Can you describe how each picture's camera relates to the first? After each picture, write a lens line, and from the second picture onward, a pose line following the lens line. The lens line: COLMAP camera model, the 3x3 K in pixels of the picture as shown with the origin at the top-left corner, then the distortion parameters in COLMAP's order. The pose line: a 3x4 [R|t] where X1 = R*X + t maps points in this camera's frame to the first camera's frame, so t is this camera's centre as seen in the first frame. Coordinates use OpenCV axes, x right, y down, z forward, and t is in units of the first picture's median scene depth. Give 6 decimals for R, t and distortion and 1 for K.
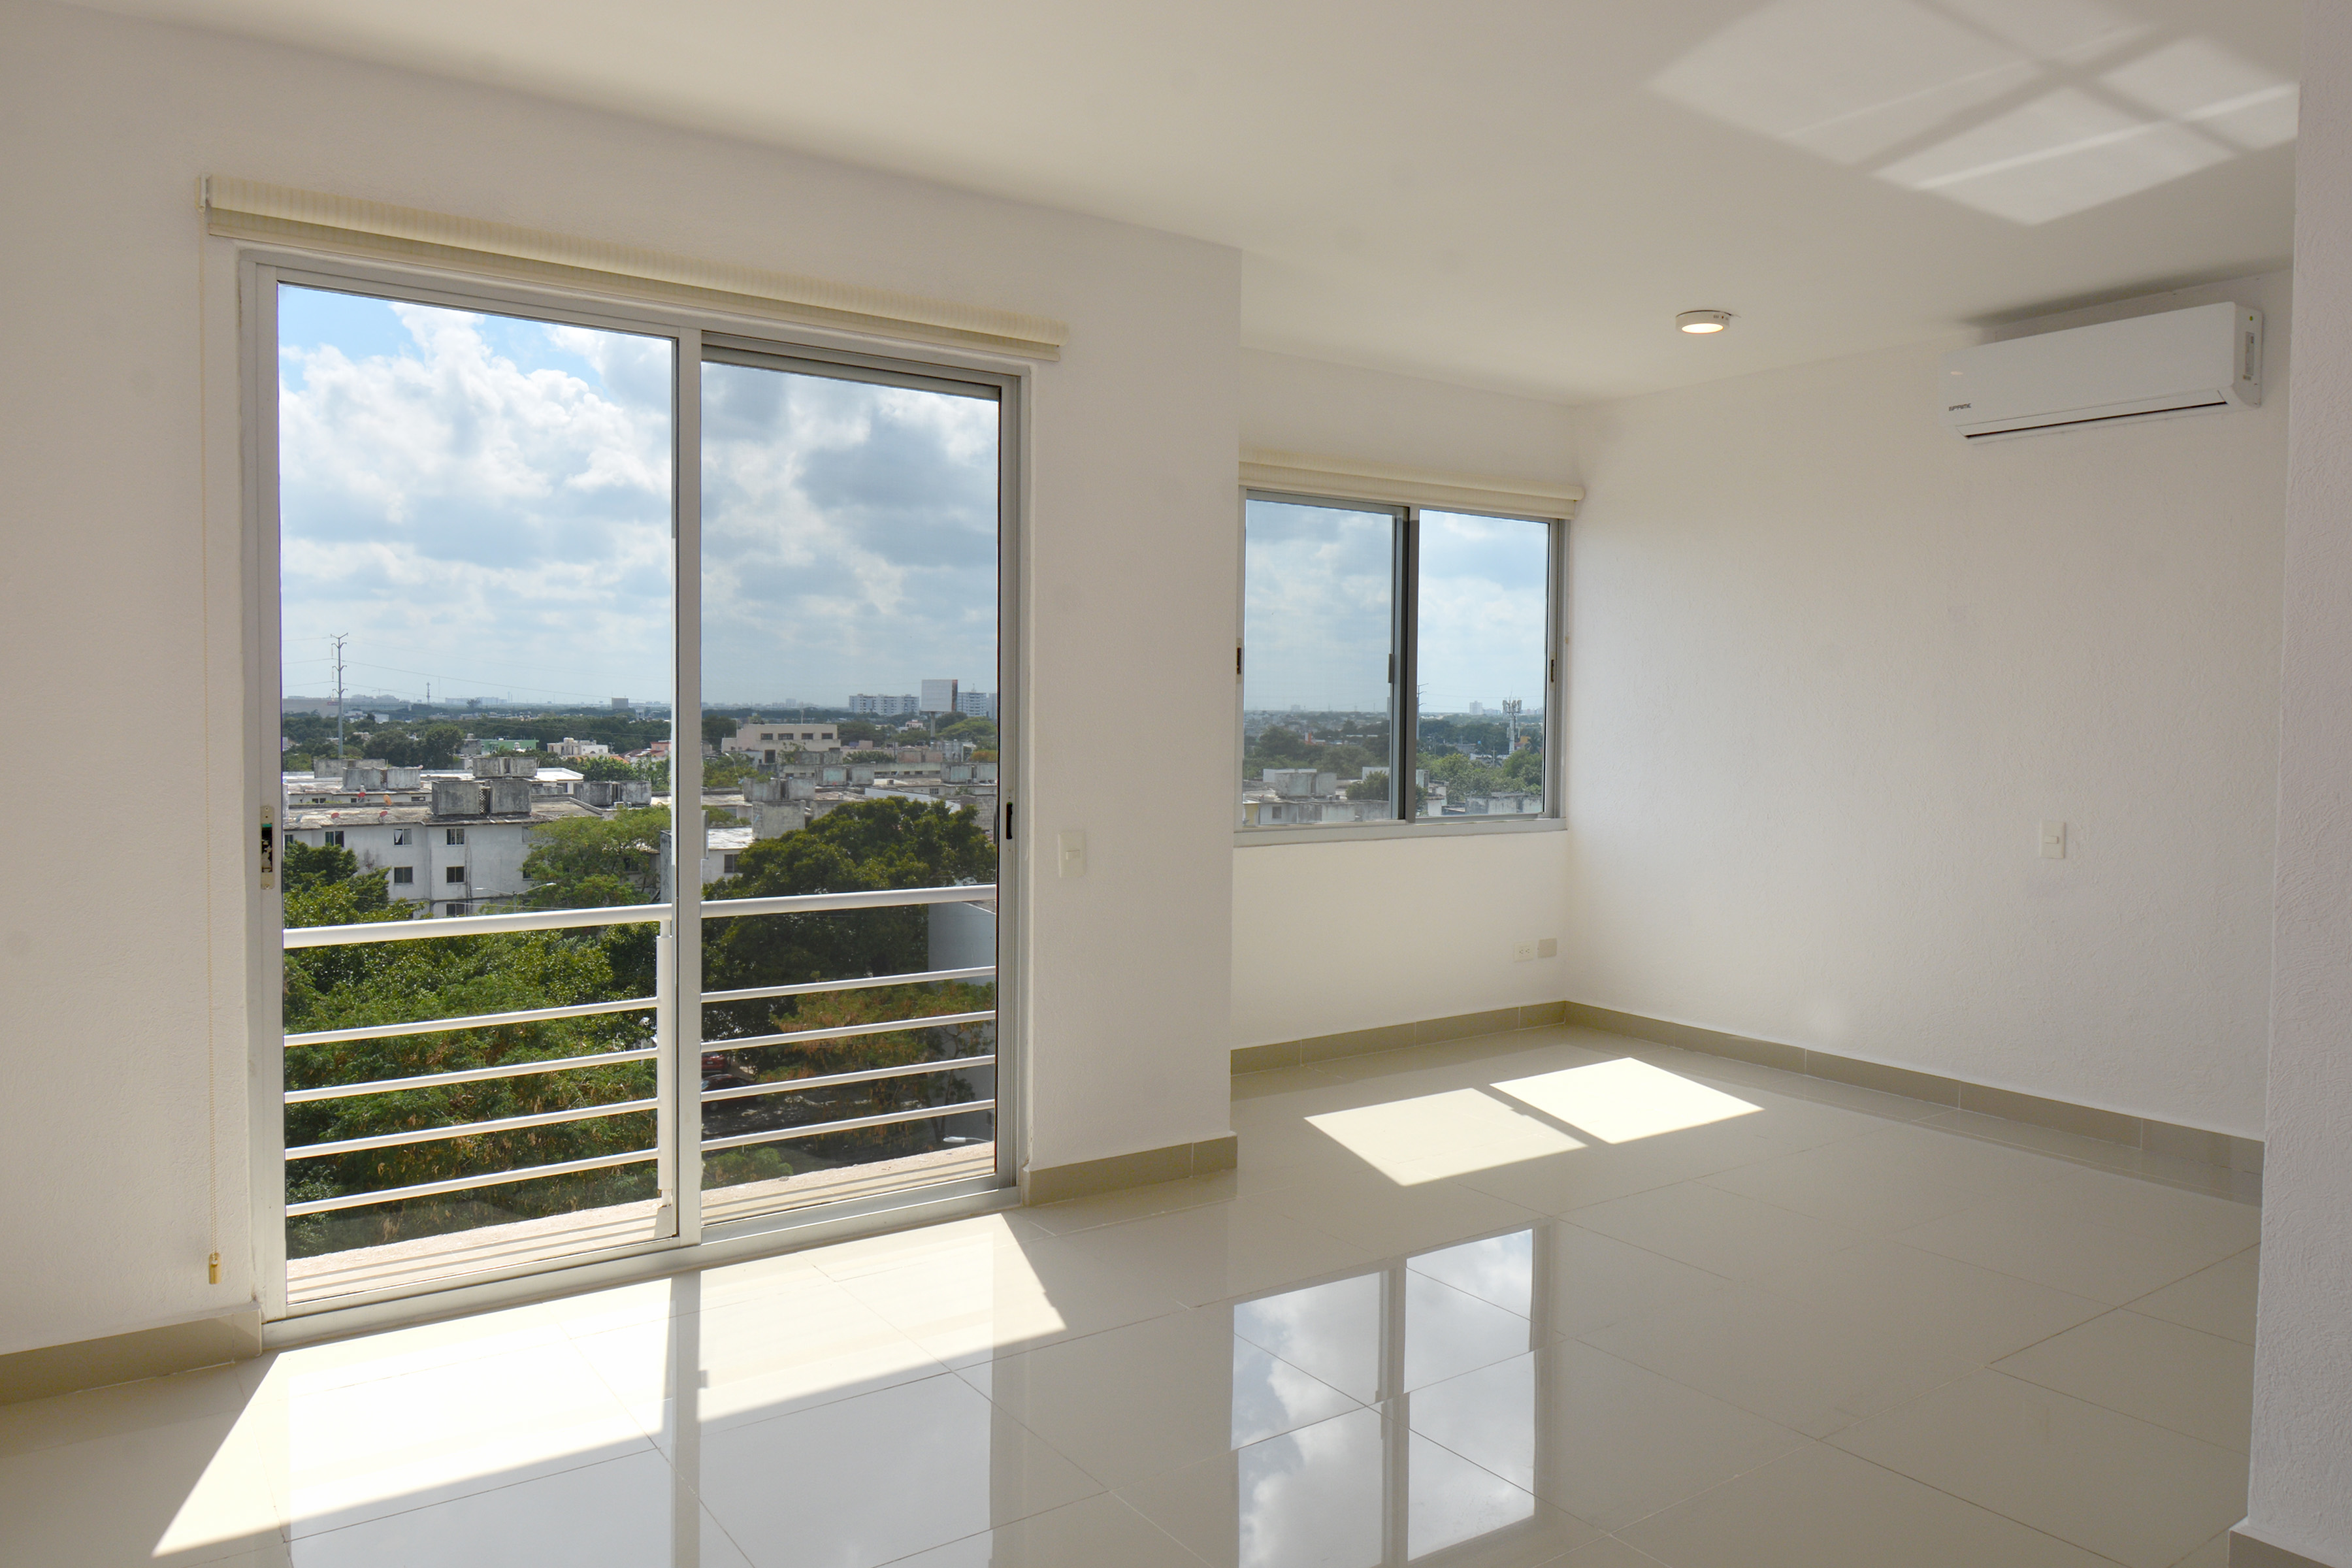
lens RADIAL K [[1625.1, 0, 1176.0], [0, 1625.1, 784.0], [0, 0, 1]] dist [0.011695, 0.000234]
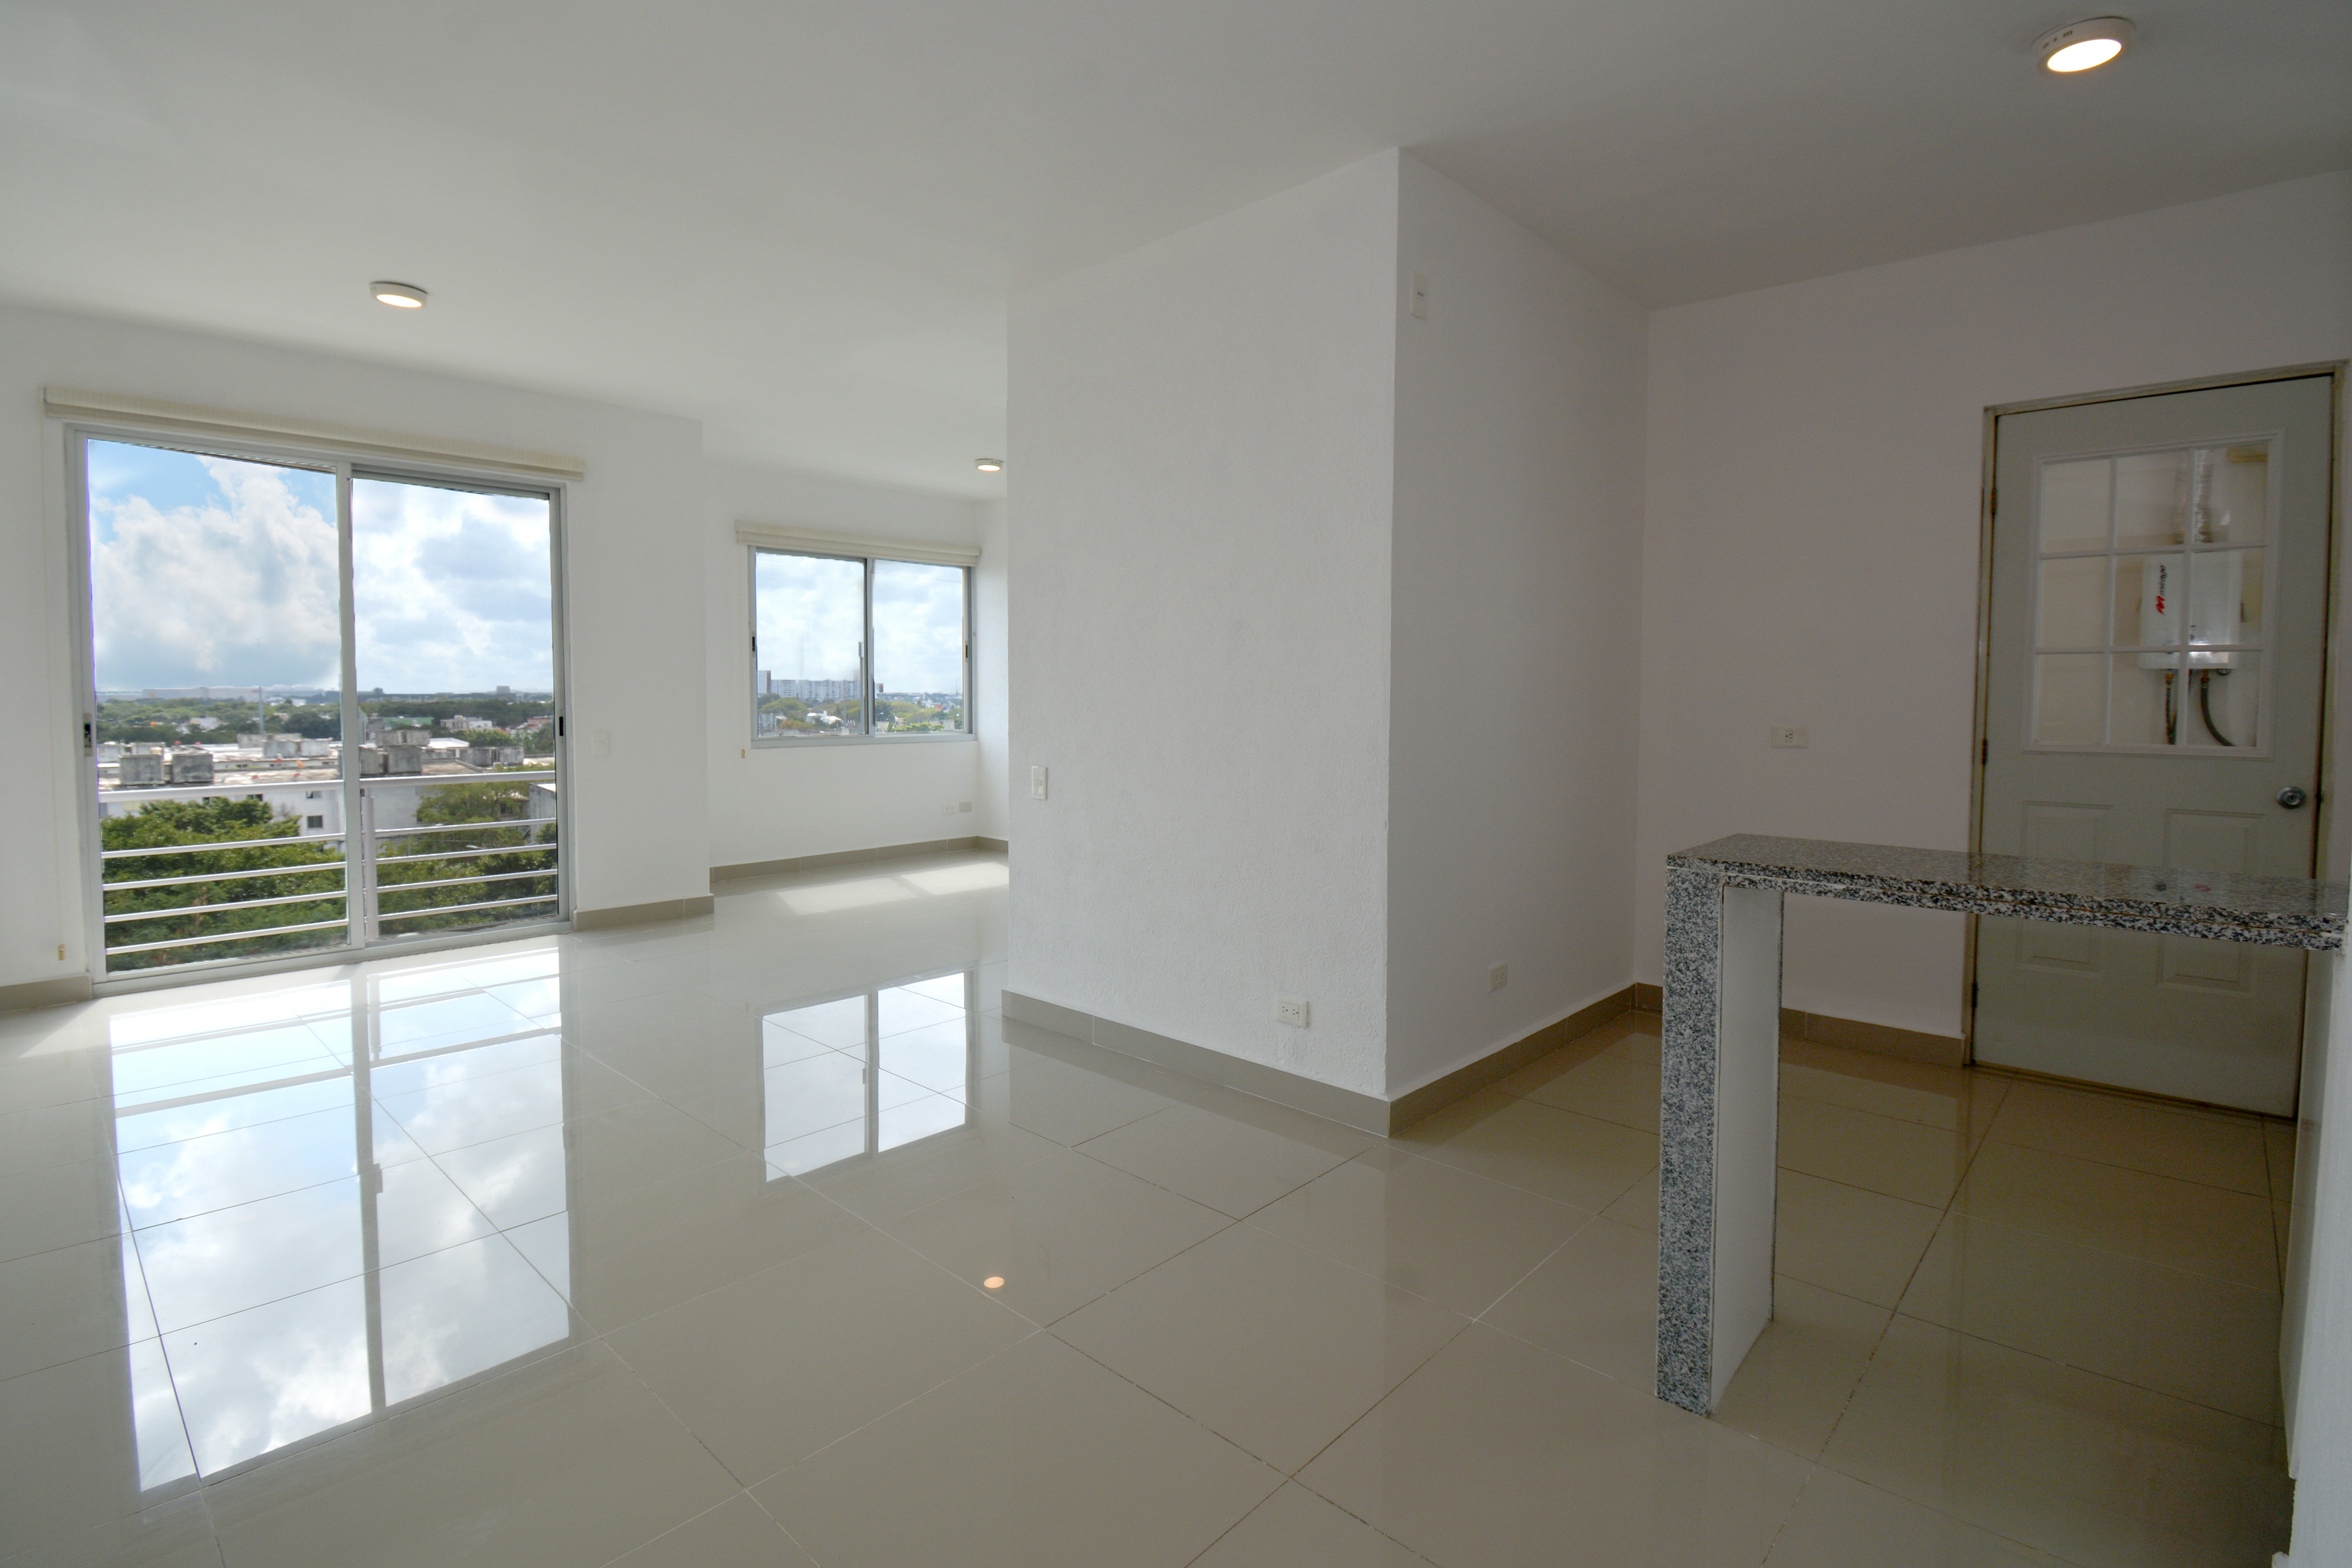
lens RADIAL K [[1132.3, 0, 1176.3], [0, 1132.3, 743.5], [0, 0, 1]] dist [0.026758, -0.033143]
pose [[0.980059, -0.018173, 0.197876, 0.170973], [0.017945, 0.999835, 0.002946, 0.025037], [-0.197896, 0.000664, 0.980223, -0.211377]]
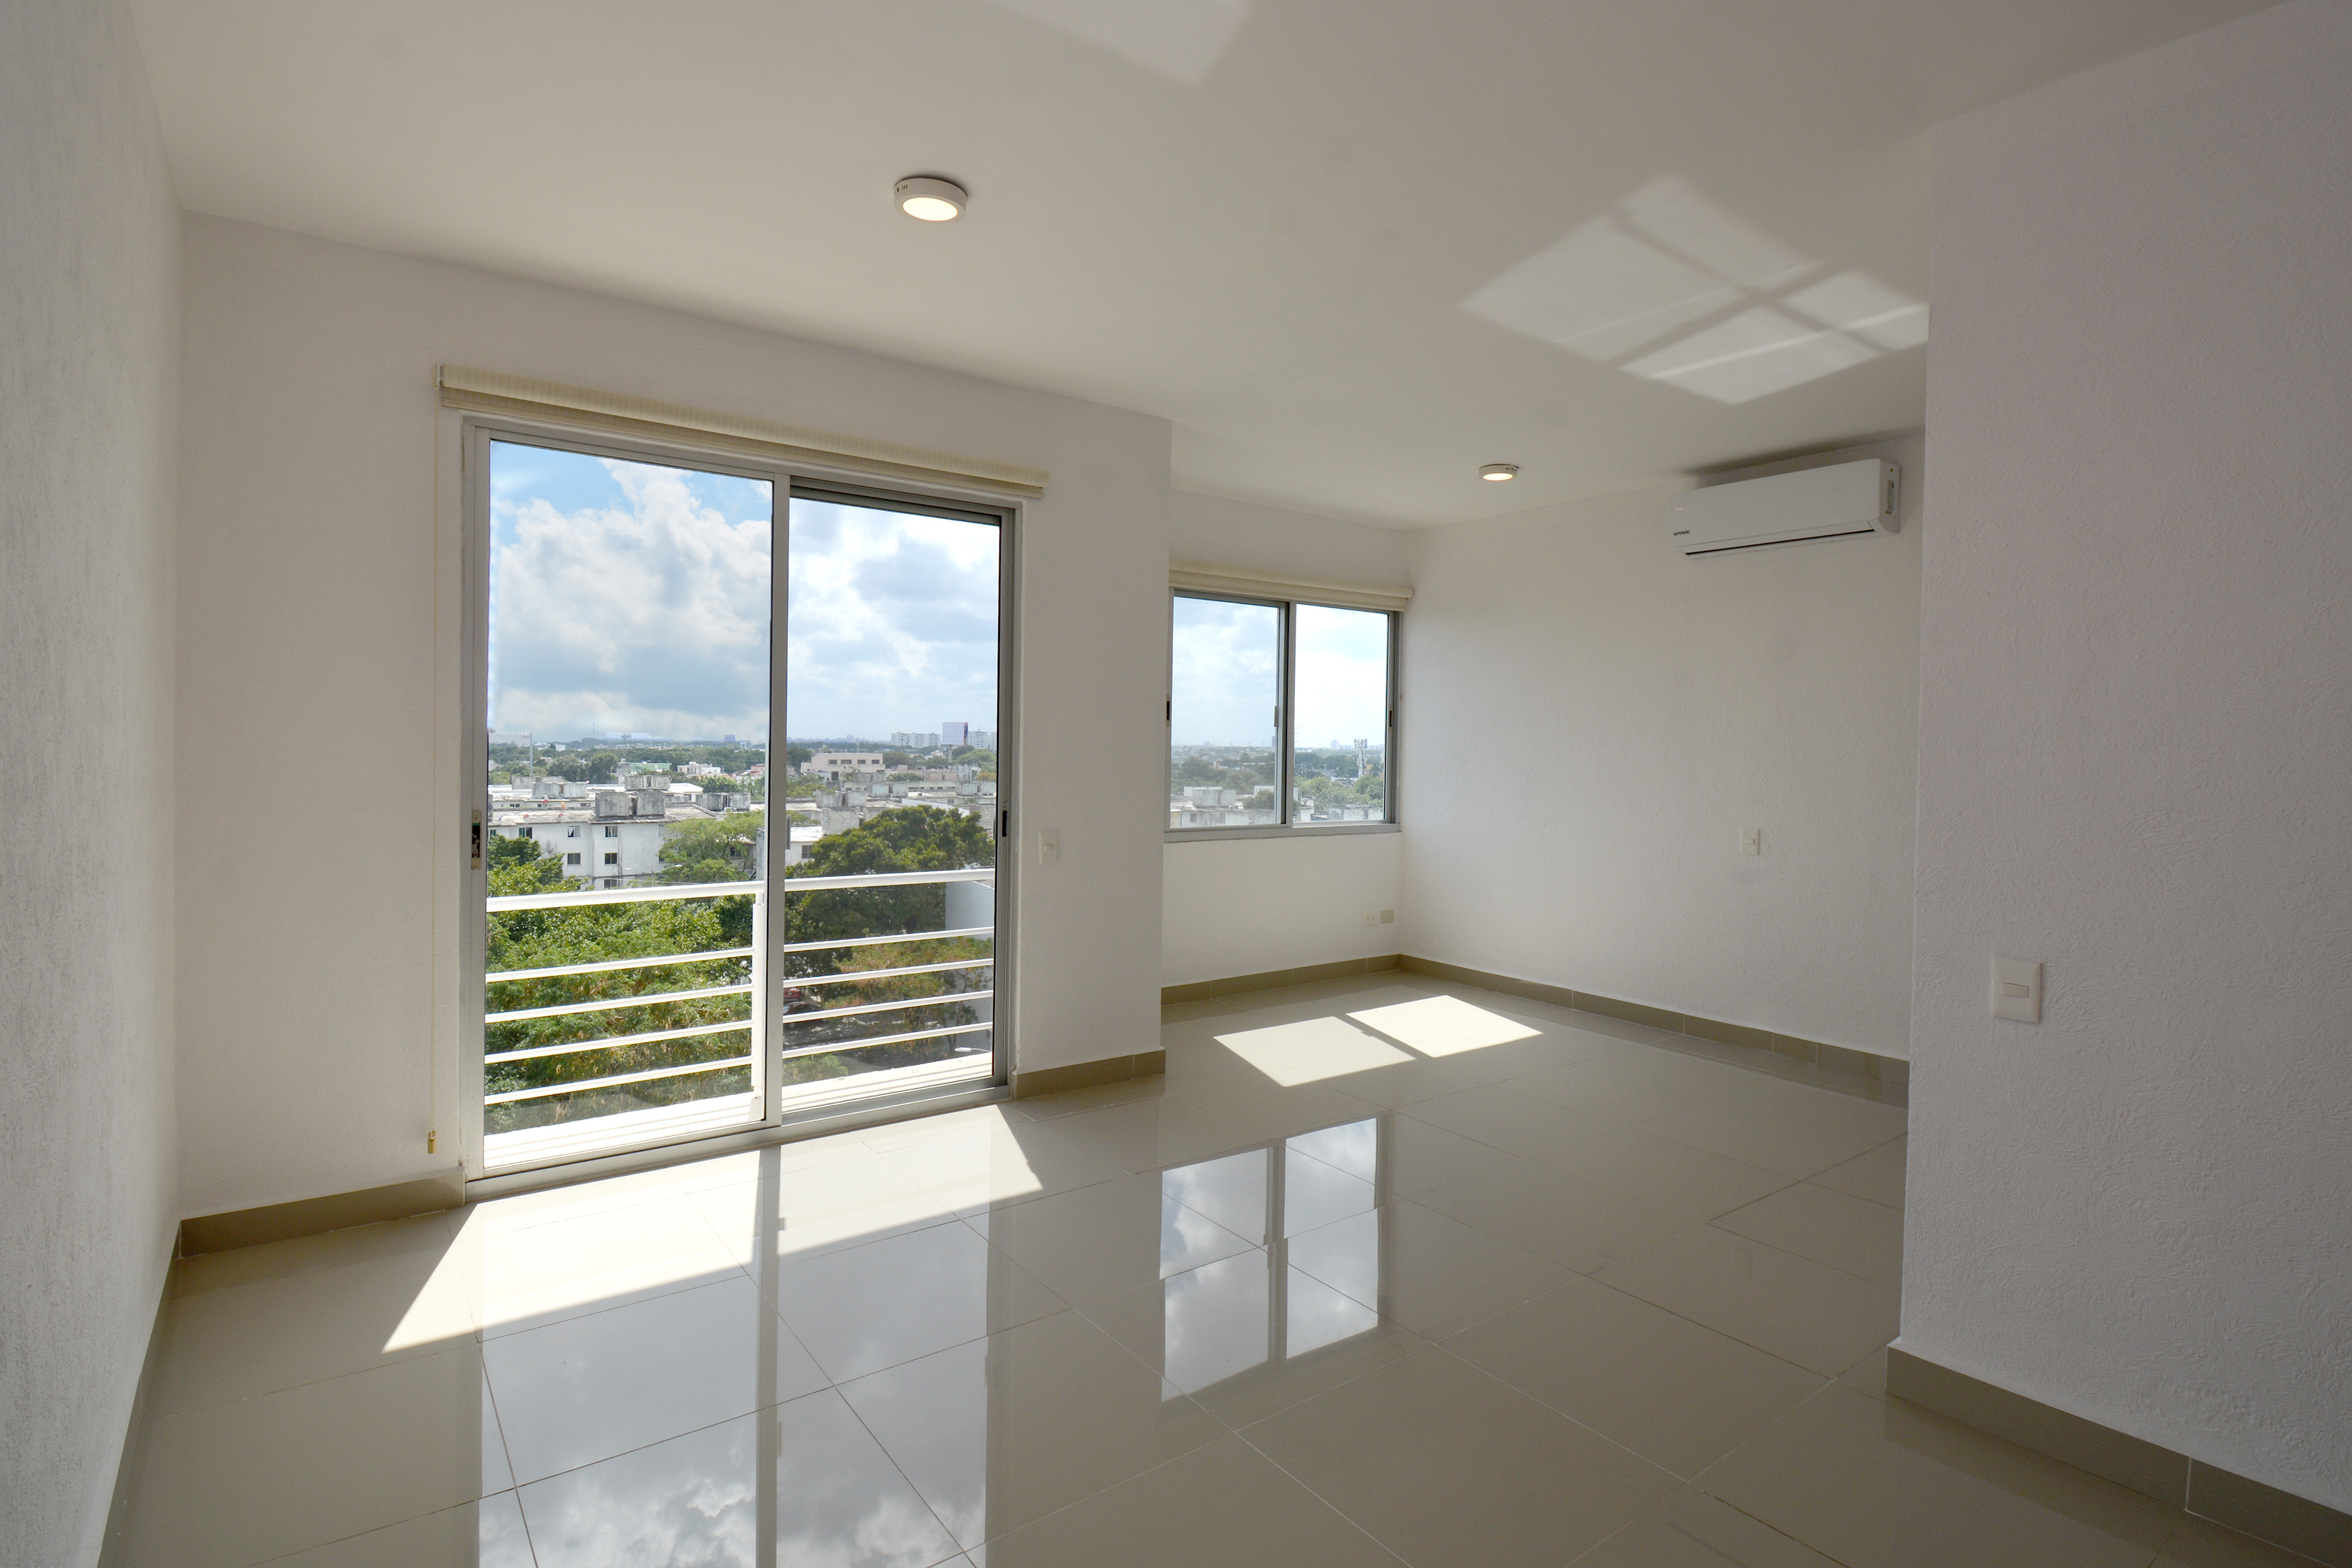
lens RADIAL K [[1150.7, 0, 1115.2], [0, 1150.7, 773.6], [0, 0, 1]] dist [0.022046, 0.000241]
pose [[0.999967, 0.005559, -0.005994, -0.000688], [-0.005679, 0.999778, -0.020306, -0.000488], [0.005880, 0.020340, 0.999776, 0.002337]]
